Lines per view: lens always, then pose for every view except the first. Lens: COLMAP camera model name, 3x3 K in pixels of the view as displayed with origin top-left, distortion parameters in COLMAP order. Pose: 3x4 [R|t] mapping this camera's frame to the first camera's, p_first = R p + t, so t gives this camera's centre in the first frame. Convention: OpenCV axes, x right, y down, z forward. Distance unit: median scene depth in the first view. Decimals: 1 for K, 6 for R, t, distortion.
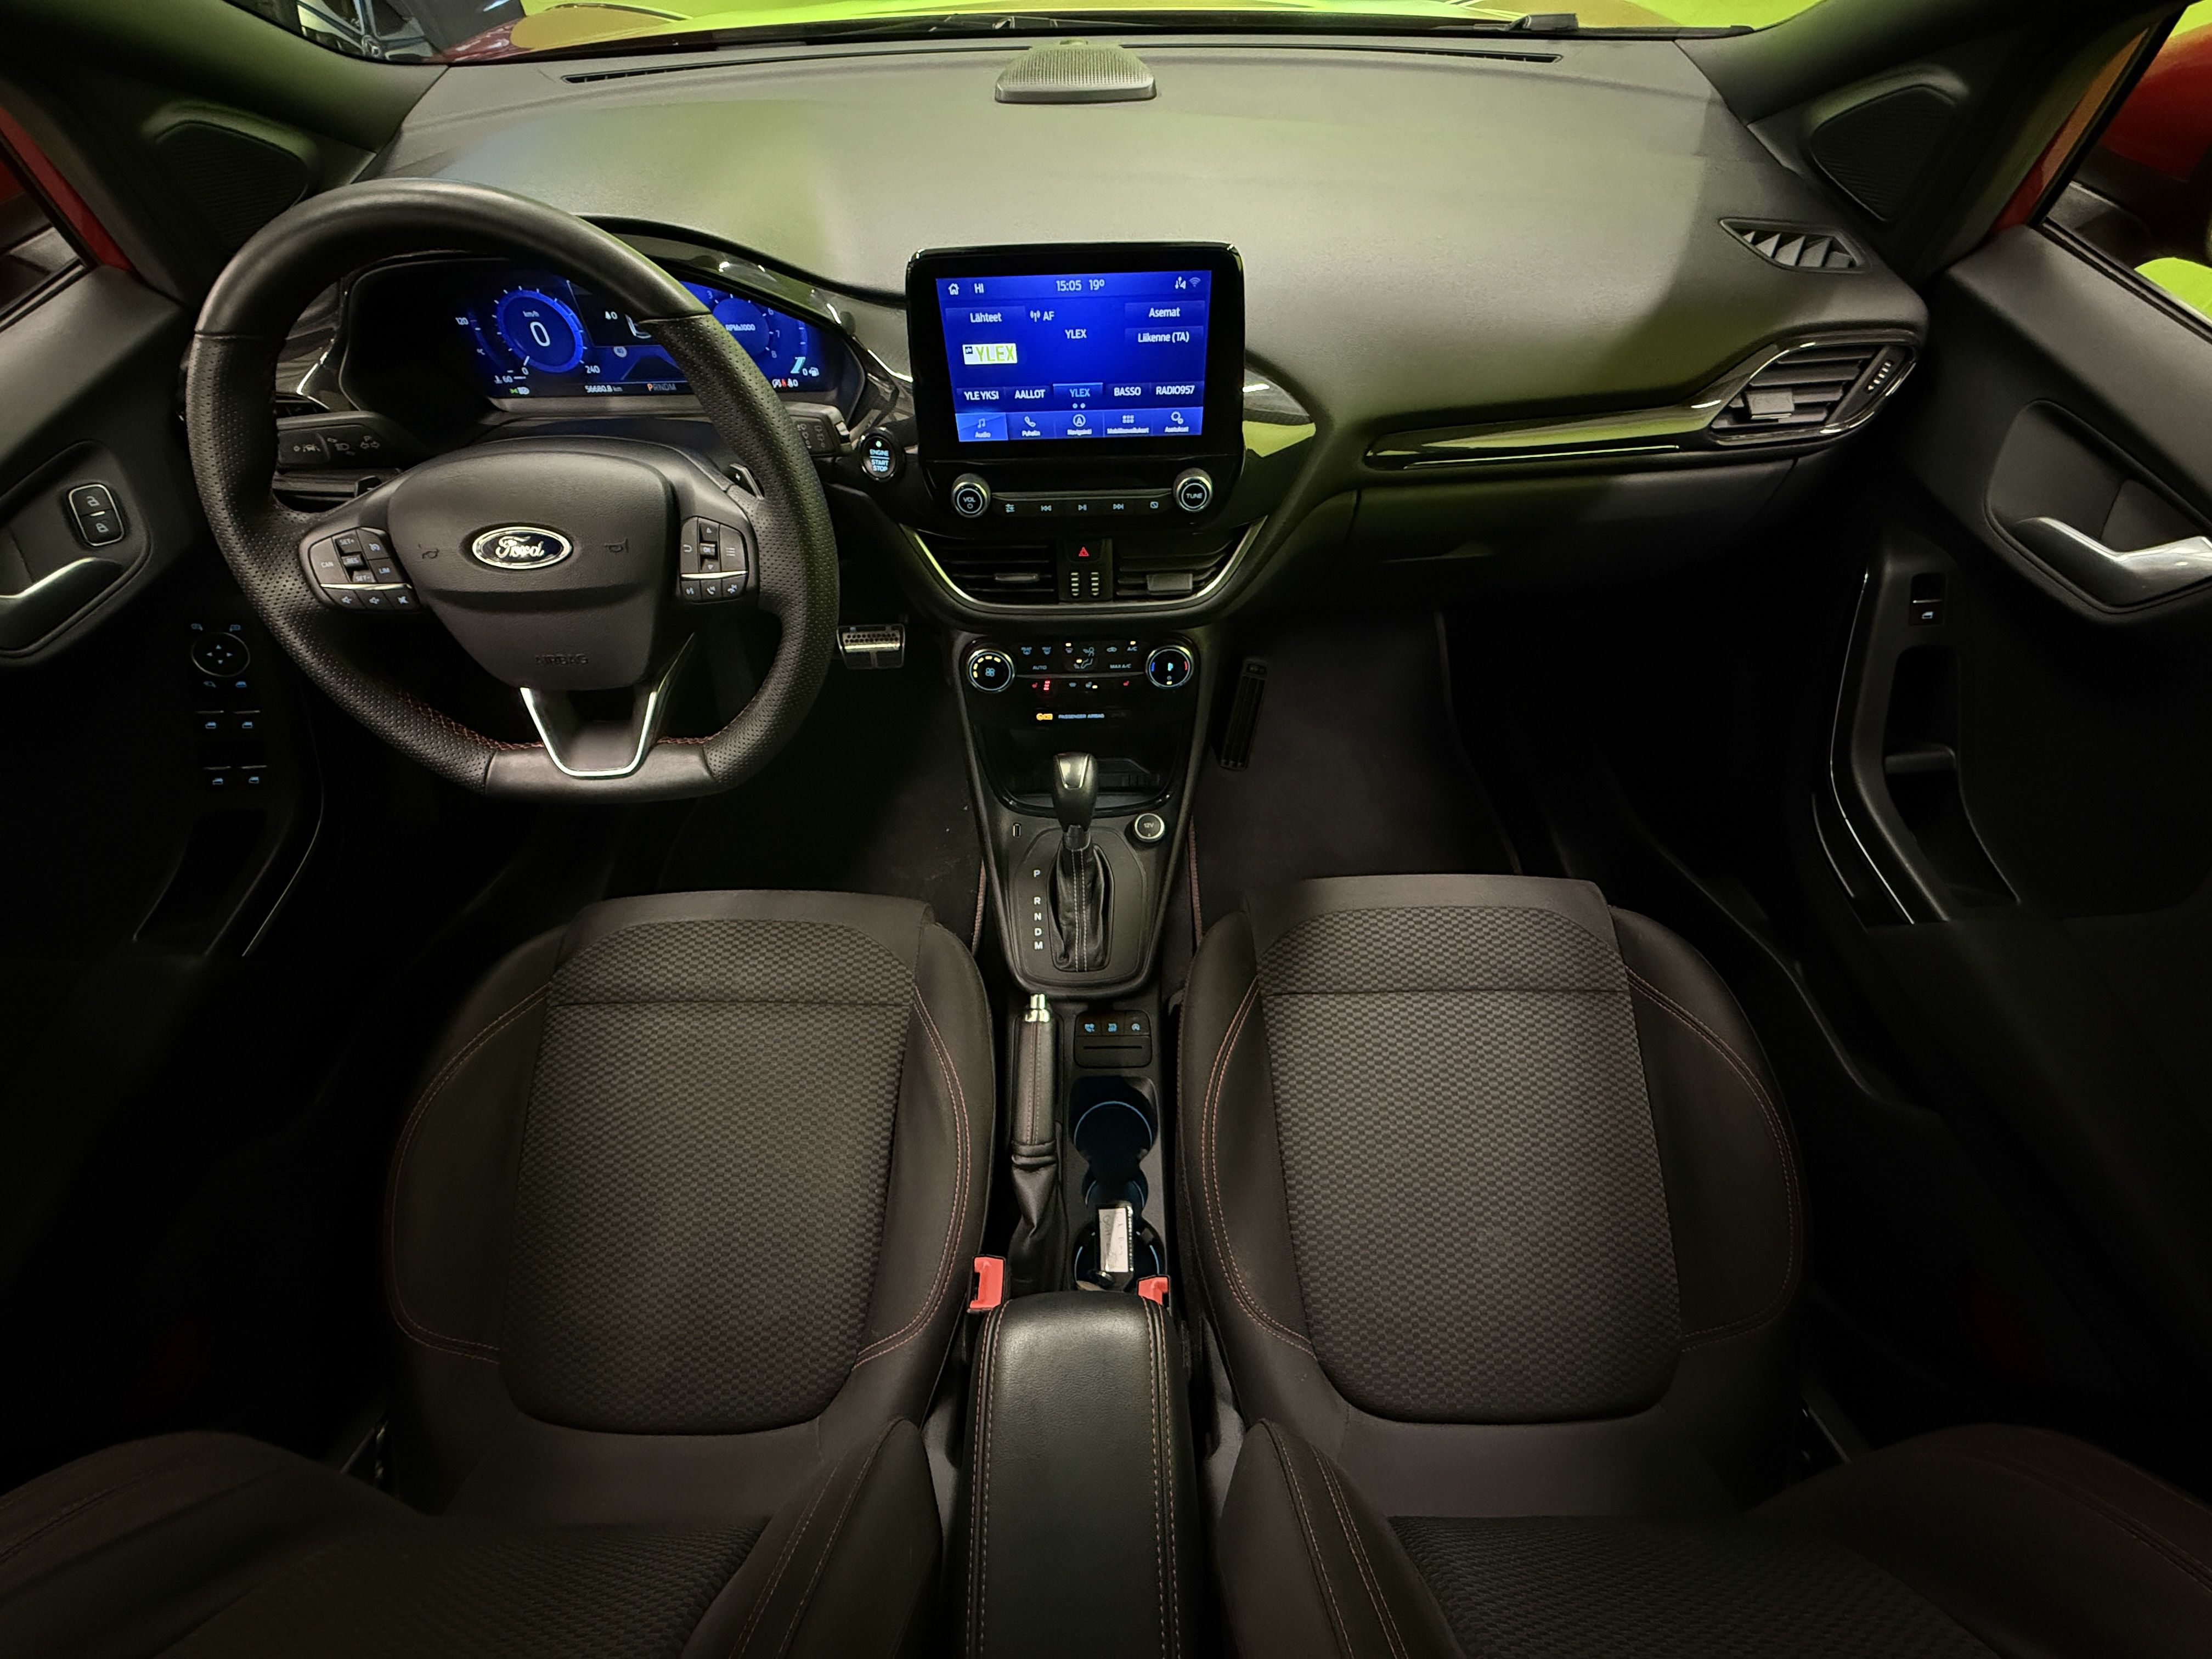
lens RADIAL K [[895.6, 0, 1096.2], [0, 895.6, 842.6], [0, 0, 1]] dist [-0.001860, 0.000402]
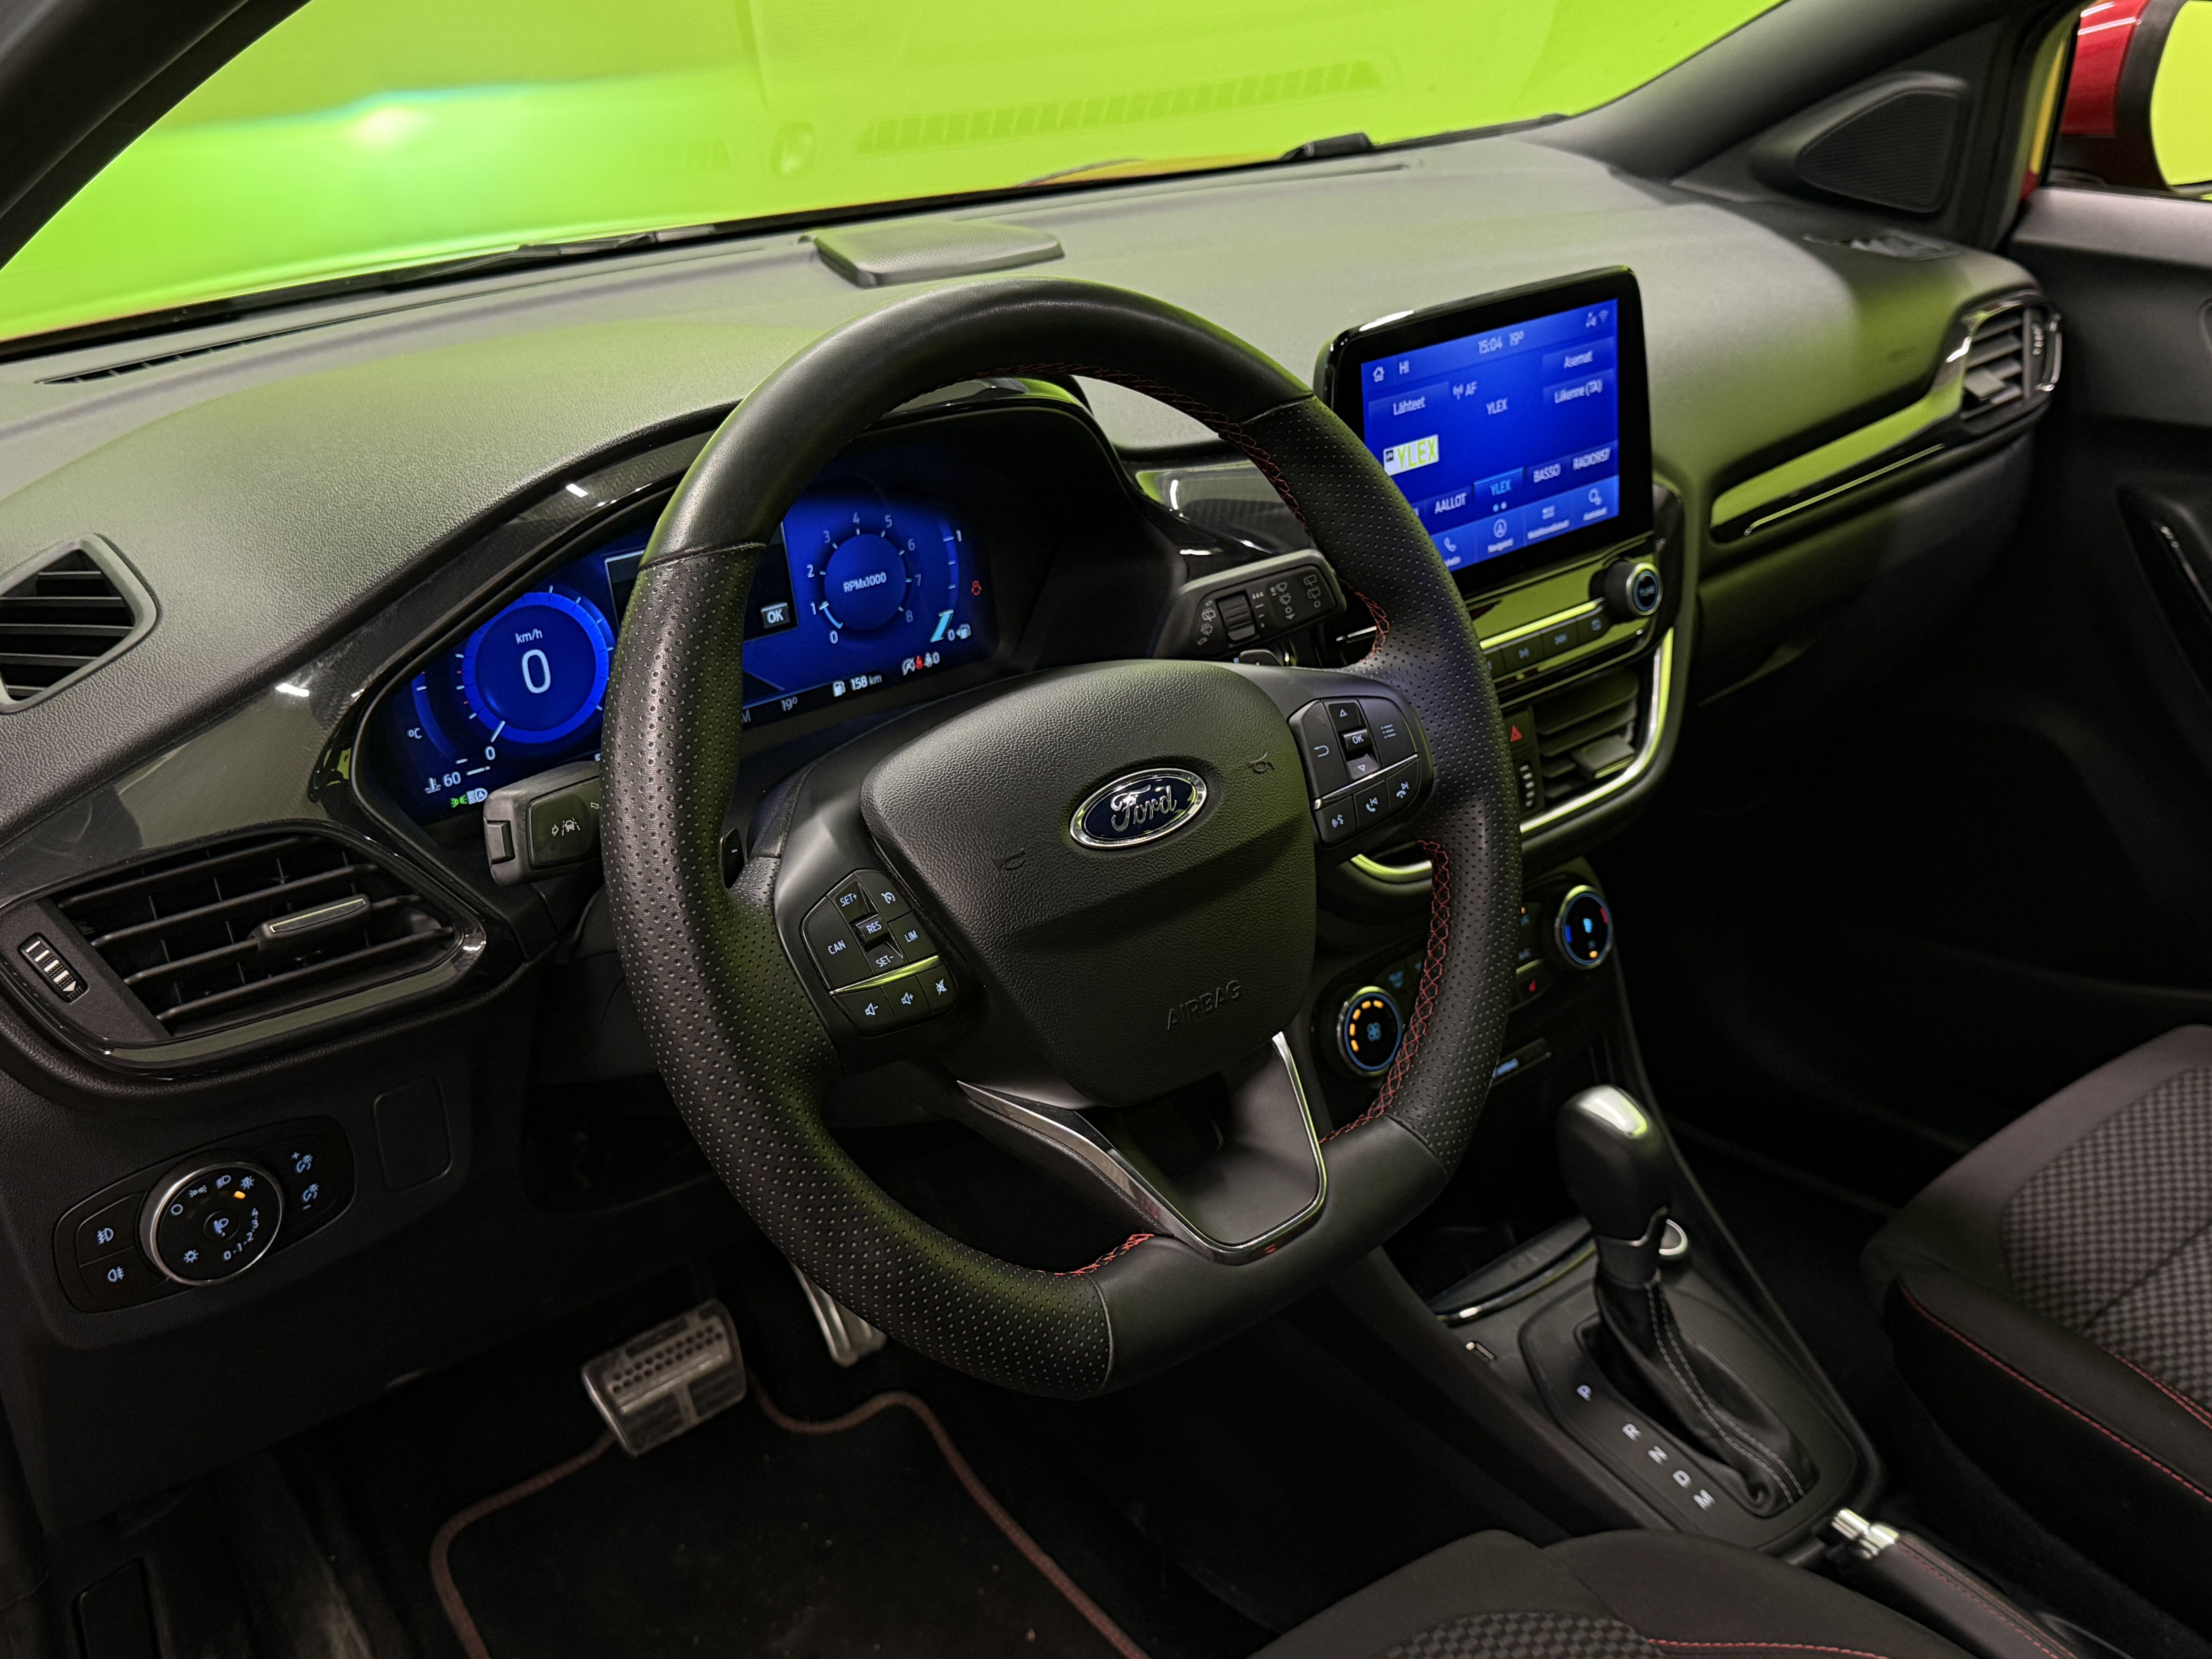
lens RADIAL K [[2247.9, 0, 1103.1], [0, 2247.9, 838.0], [0, 0, 1]] dist [0.086567, 0.000000]
pose [[0.767746, -0.268034, 0.582000, -1.278732], [0.534767, 0.768393, -0.351563, 0.136605], [-0.352974, 0.581145, 0.733267, 0.008167]]
